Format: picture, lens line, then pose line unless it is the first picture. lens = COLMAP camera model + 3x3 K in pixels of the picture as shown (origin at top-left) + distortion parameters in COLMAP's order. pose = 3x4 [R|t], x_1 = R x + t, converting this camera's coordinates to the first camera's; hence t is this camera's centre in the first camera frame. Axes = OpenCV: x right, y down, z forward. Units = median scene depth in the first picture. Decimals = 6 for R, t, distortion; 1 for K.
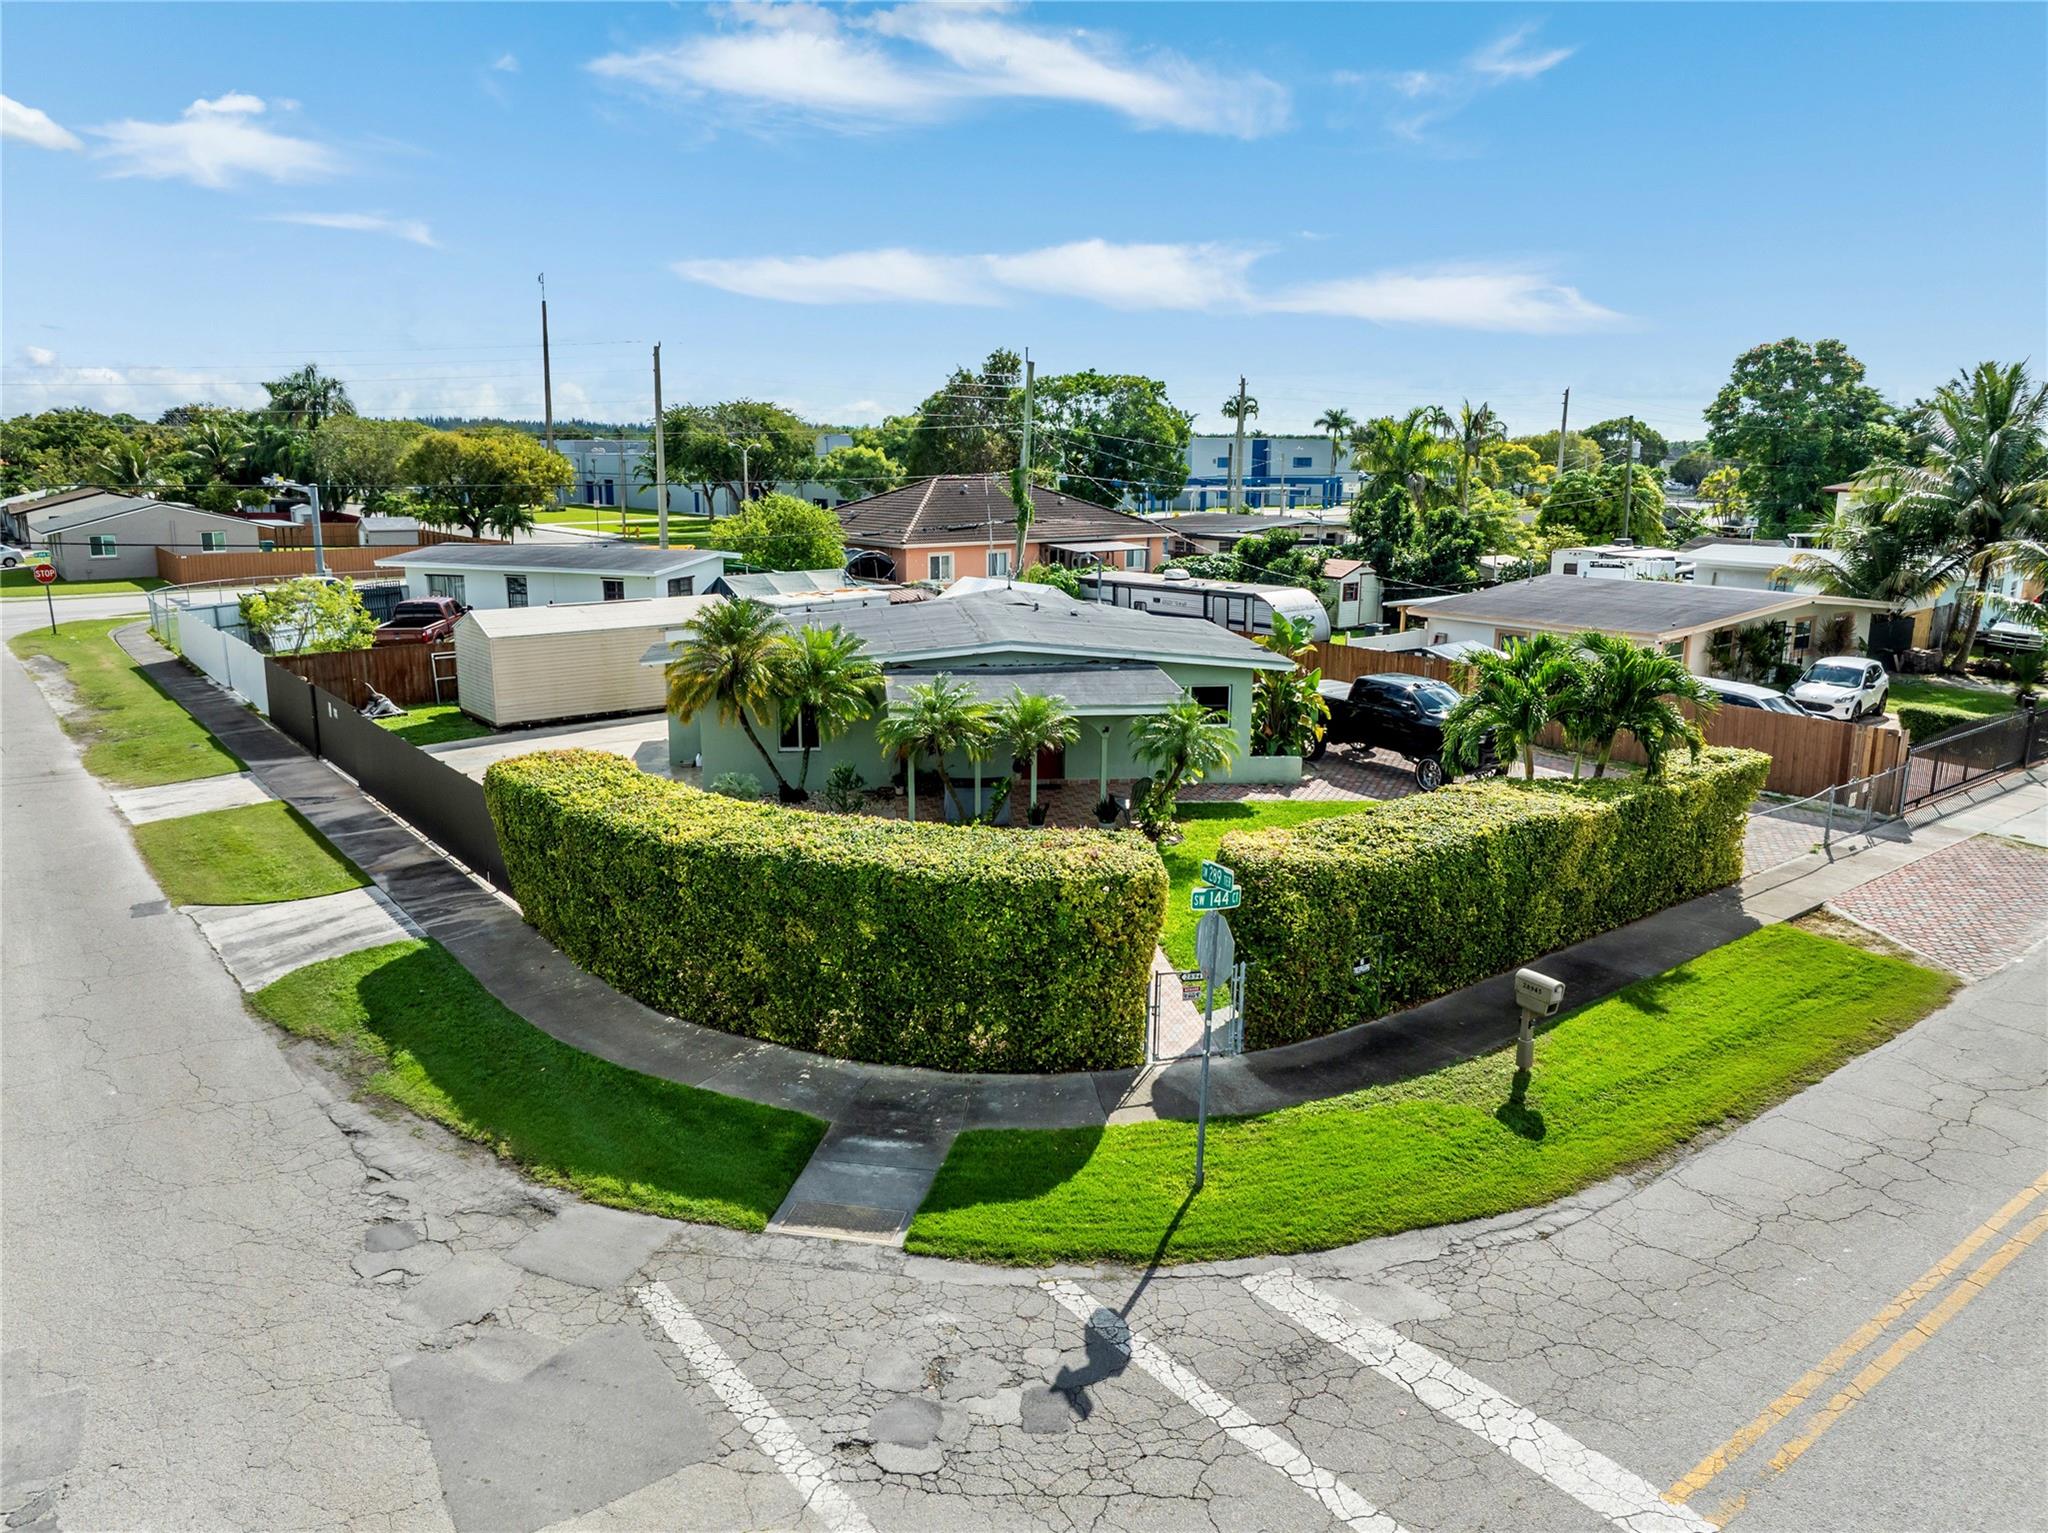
lens RADIAL K [[1442.3, 0, 1023.1], [0, 1442.3, 759.6], [0, 0, 1]] dist [-0.042095, 0.007694]
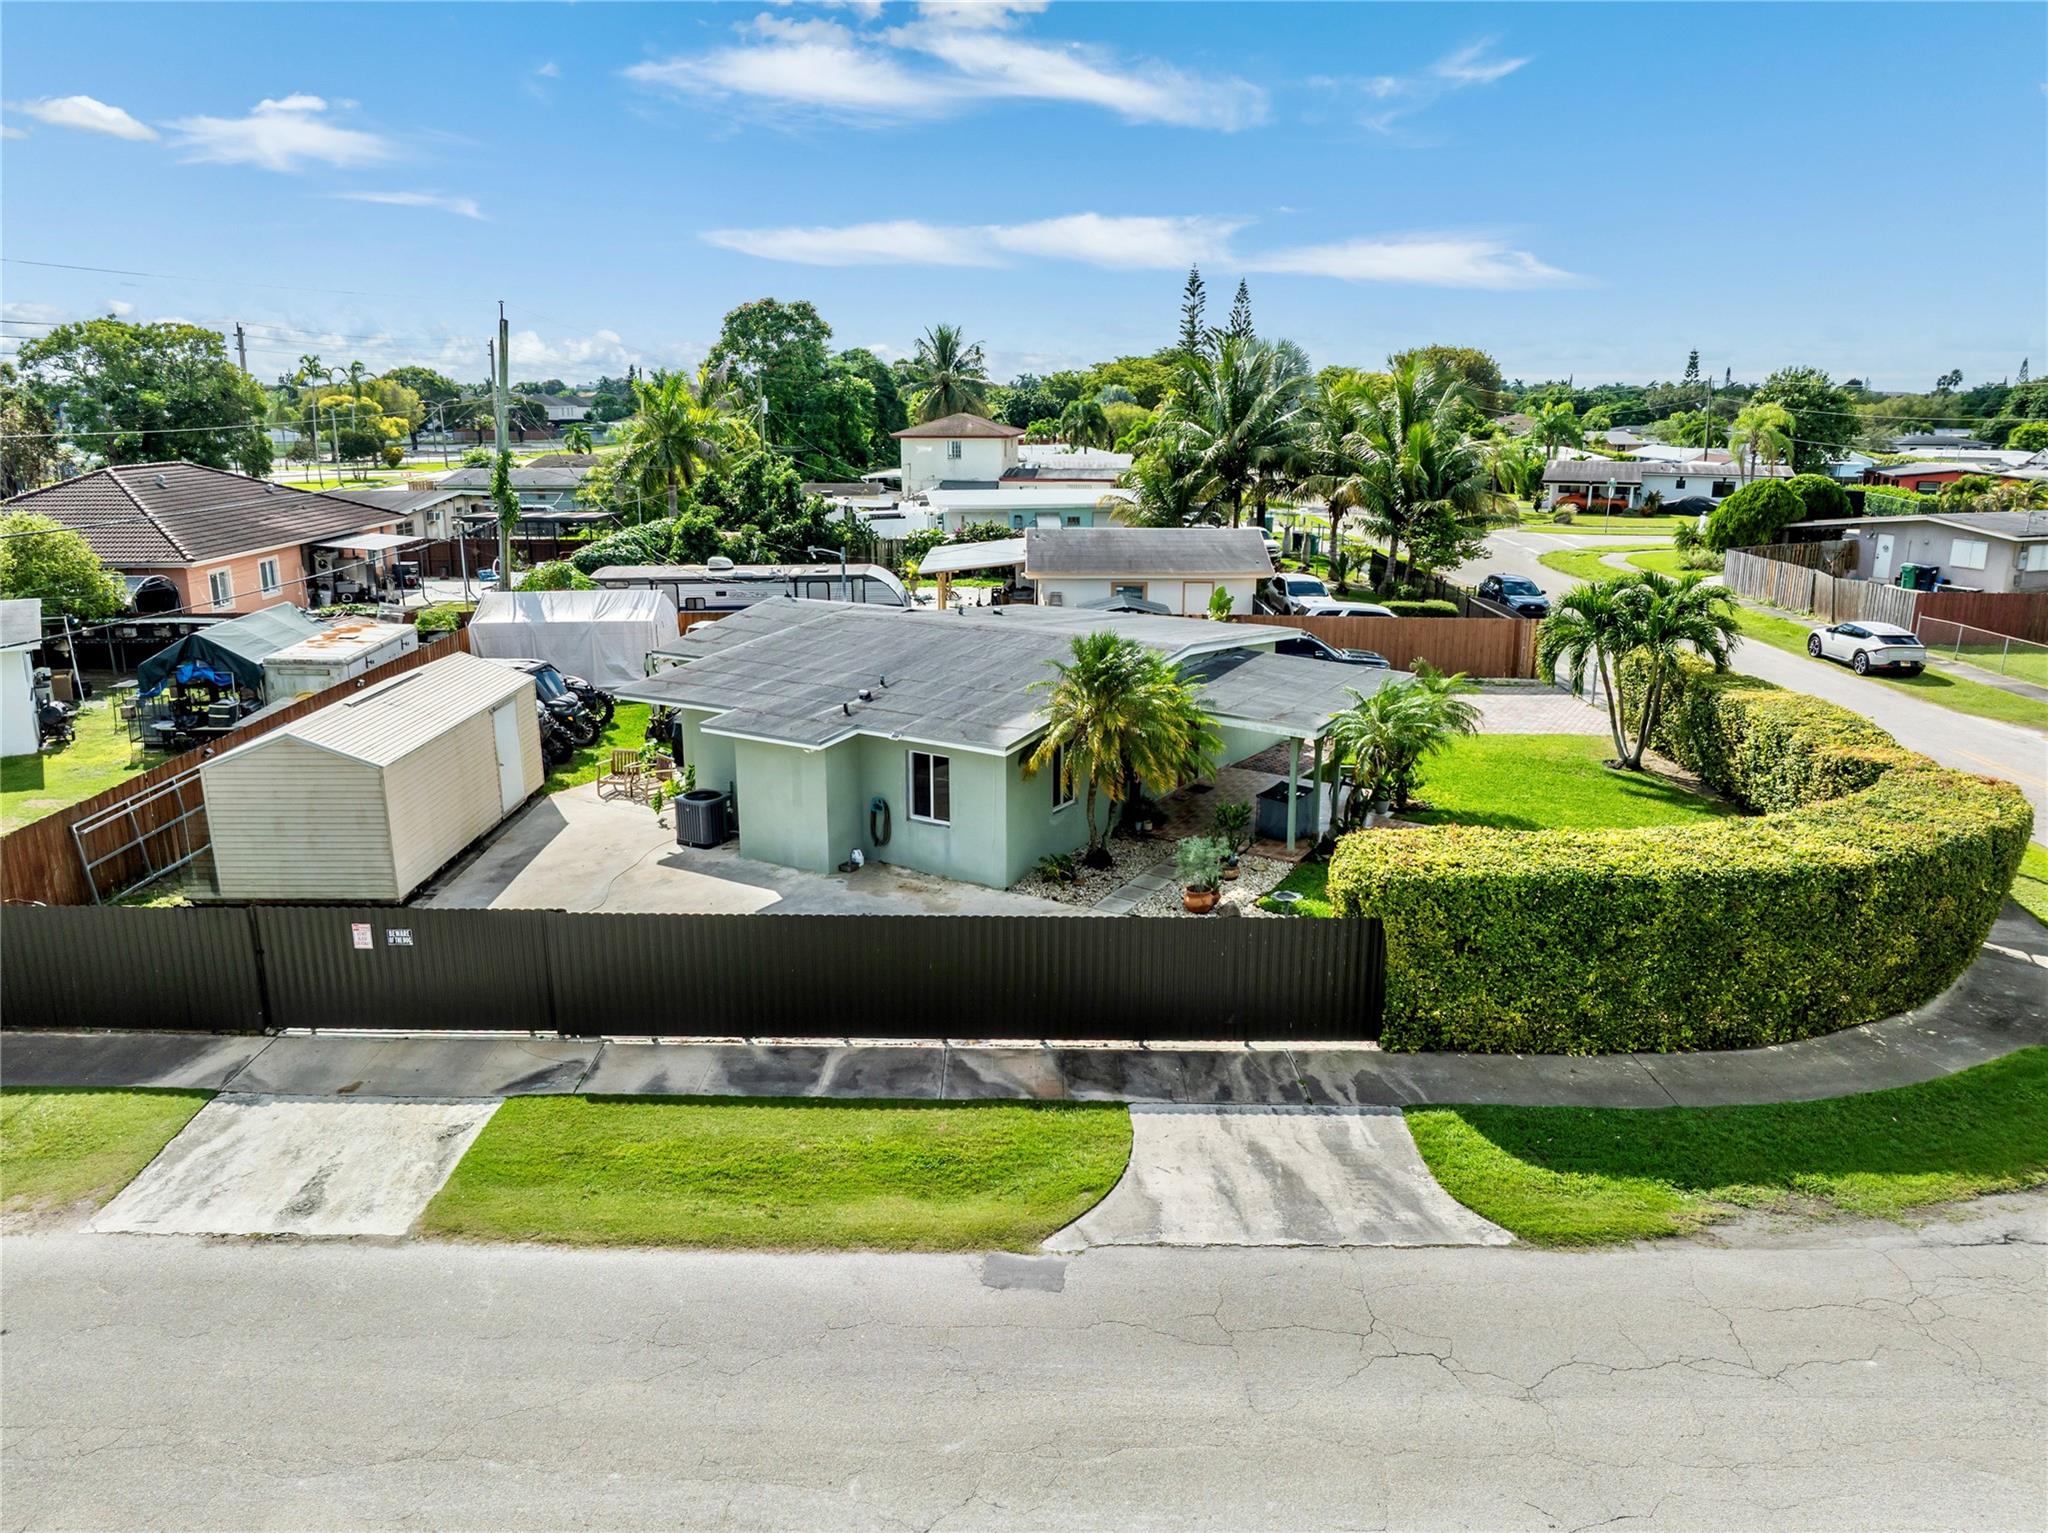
lens RADIAL K [[1442.3, 0, 1016.7], [0, 1442.3, 760.3], [0, 0, 1]] dist [-0.042095, 0.007694]
pose [[0.629931, -0.199126, 0.750691, -1.096513], [0.169803, 0.978500, 0.117066, -0.187574], [-0.757862, 0.053726, 0.650199, 0.642115]]
